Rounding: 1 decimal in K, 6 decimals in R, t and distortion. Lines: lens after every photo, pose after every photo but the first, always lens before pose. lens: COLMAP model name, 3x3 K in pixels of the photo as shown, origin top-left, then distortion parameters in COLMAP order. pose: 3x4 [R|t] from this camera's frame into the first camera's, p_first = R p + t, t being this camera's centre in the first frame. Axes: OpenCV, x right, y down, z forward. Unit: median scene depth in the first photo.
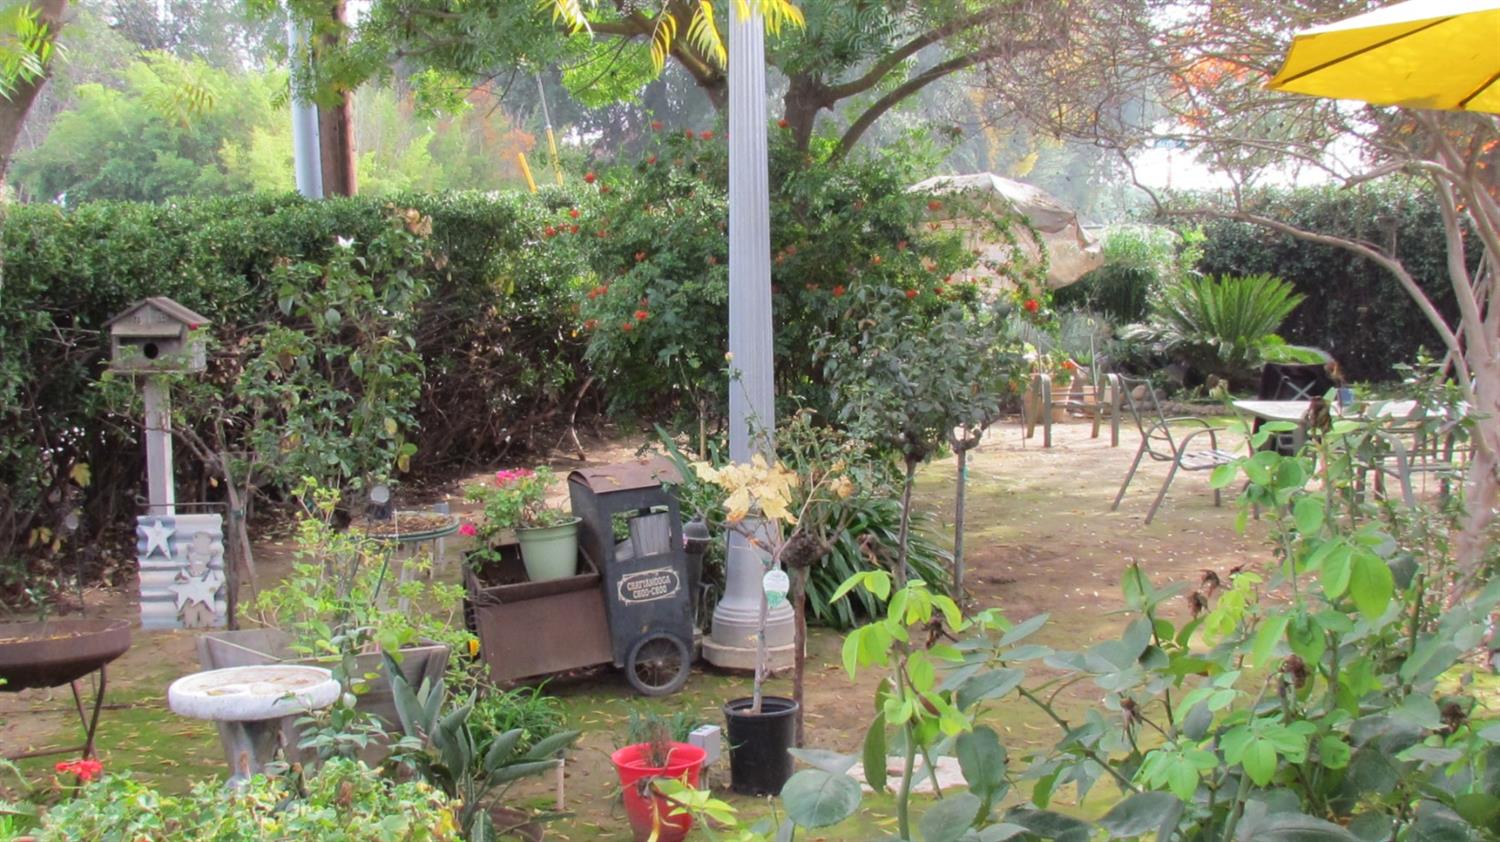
lens RADIAL K [[1887.6, 0, 750.0], [0, 1887.6, 421.0], [0, 0, 1]] dist [-0.043330, 0.029911]
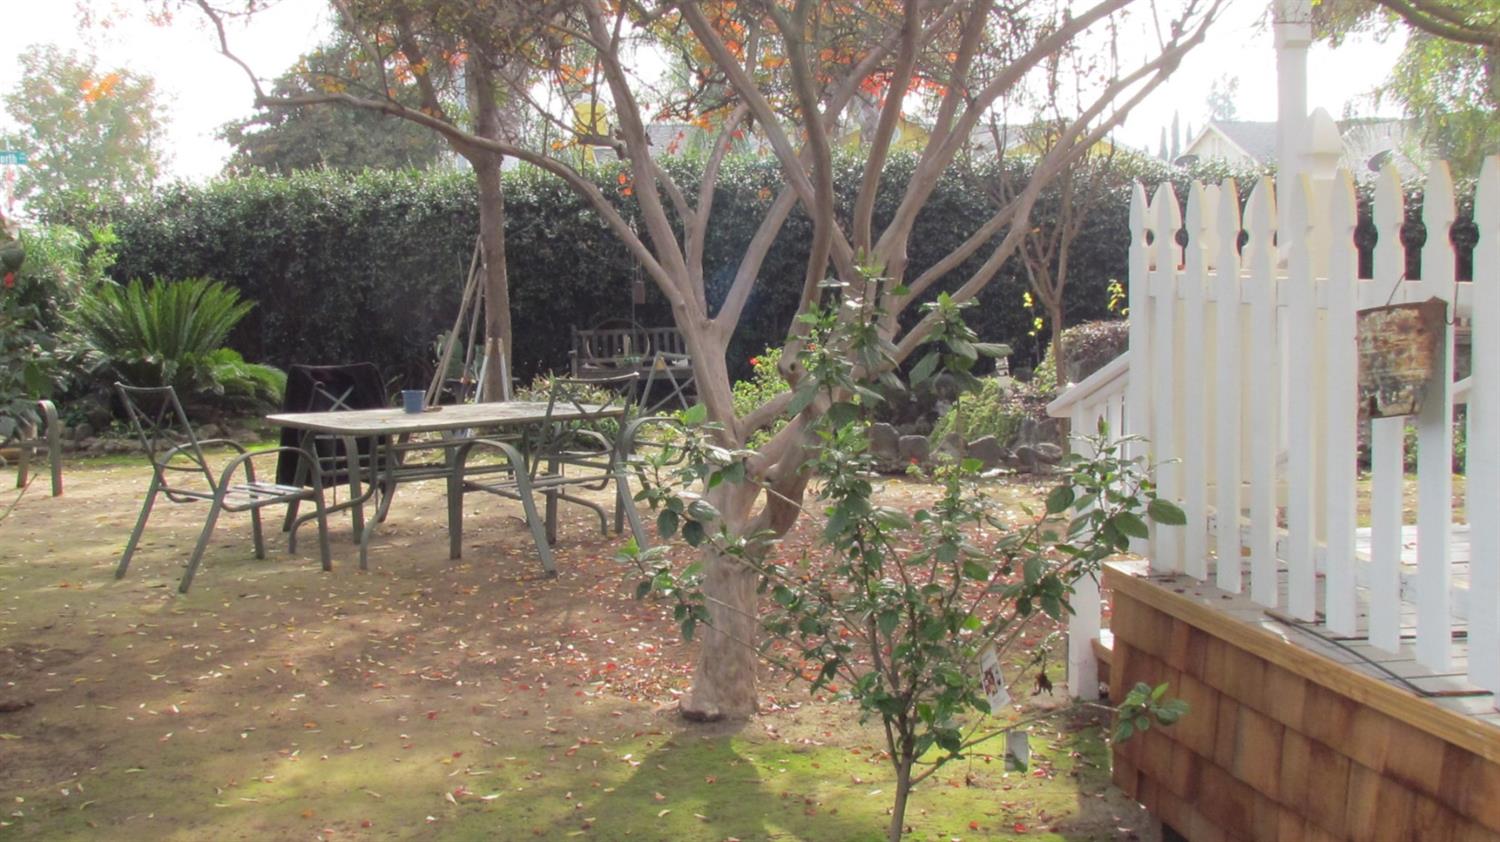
lens RADIAL K [[1887.6, 0, 750.0], [0, 1887.6, 421.0], [0, 0, 1]] dist [-0.043330, 0.029911]
pose [[0.815249, -0.051713, 0.576797, -0.009468], [0.068458, 0.997627, -0.007316, 0.006819], [-0.575050, 0.045451, 0.816855, 0.193308]]
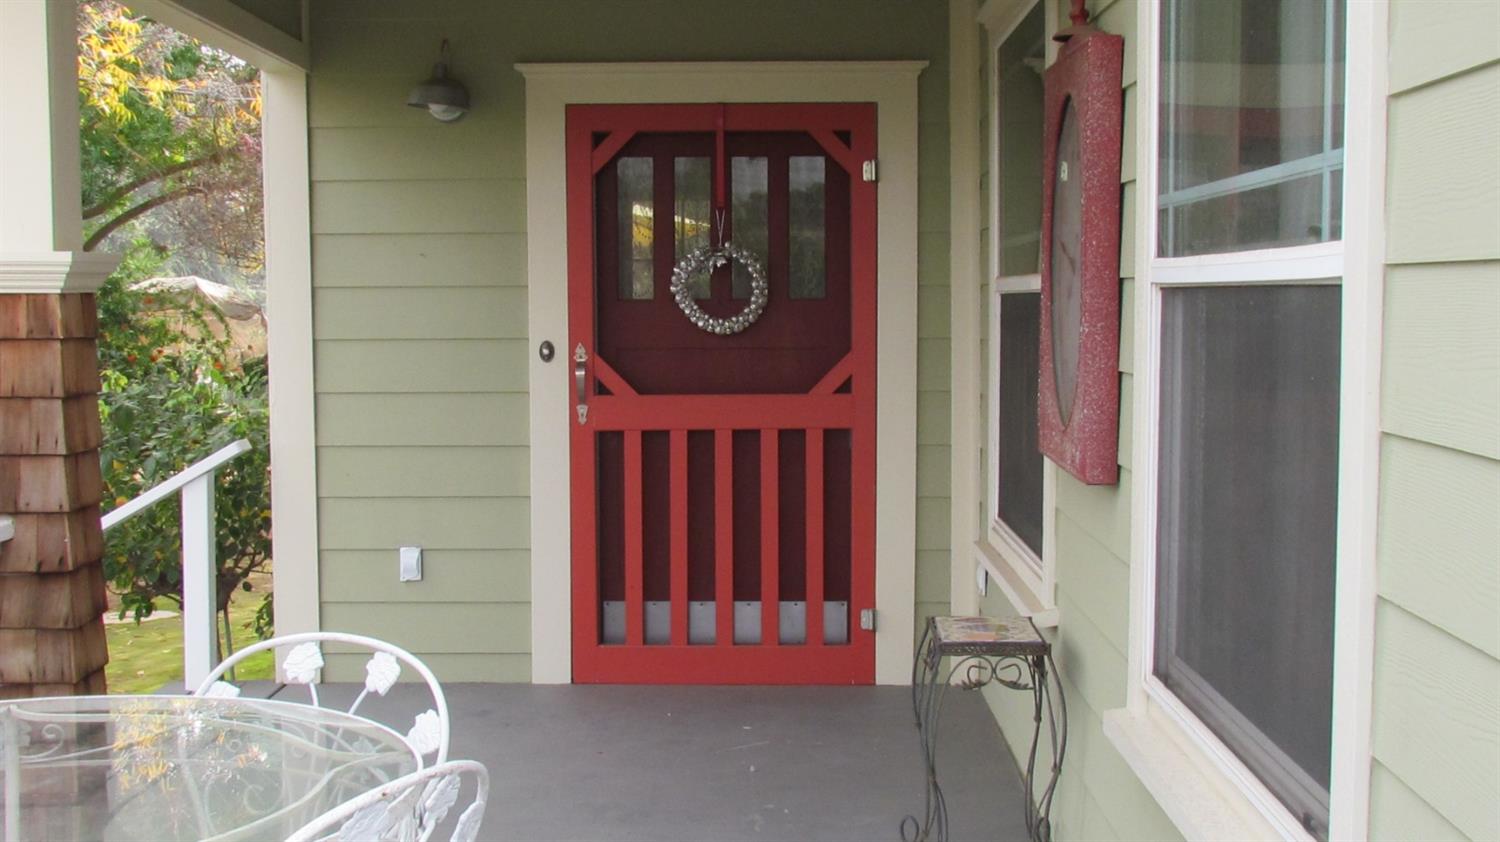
lens RADIAL K [[1887.6, 0, 750.0], [0, 1887.6, 421.0], [0, 0, 1]] dist [-0.043330, 0.029911]
pose [[0.924519, -0.020672, 0.380576, -0.025862], [0.041254, 0.998089, -0.046002, 0.064046], [-0.378898, 0.058230, 0.923605, -0.499284]]
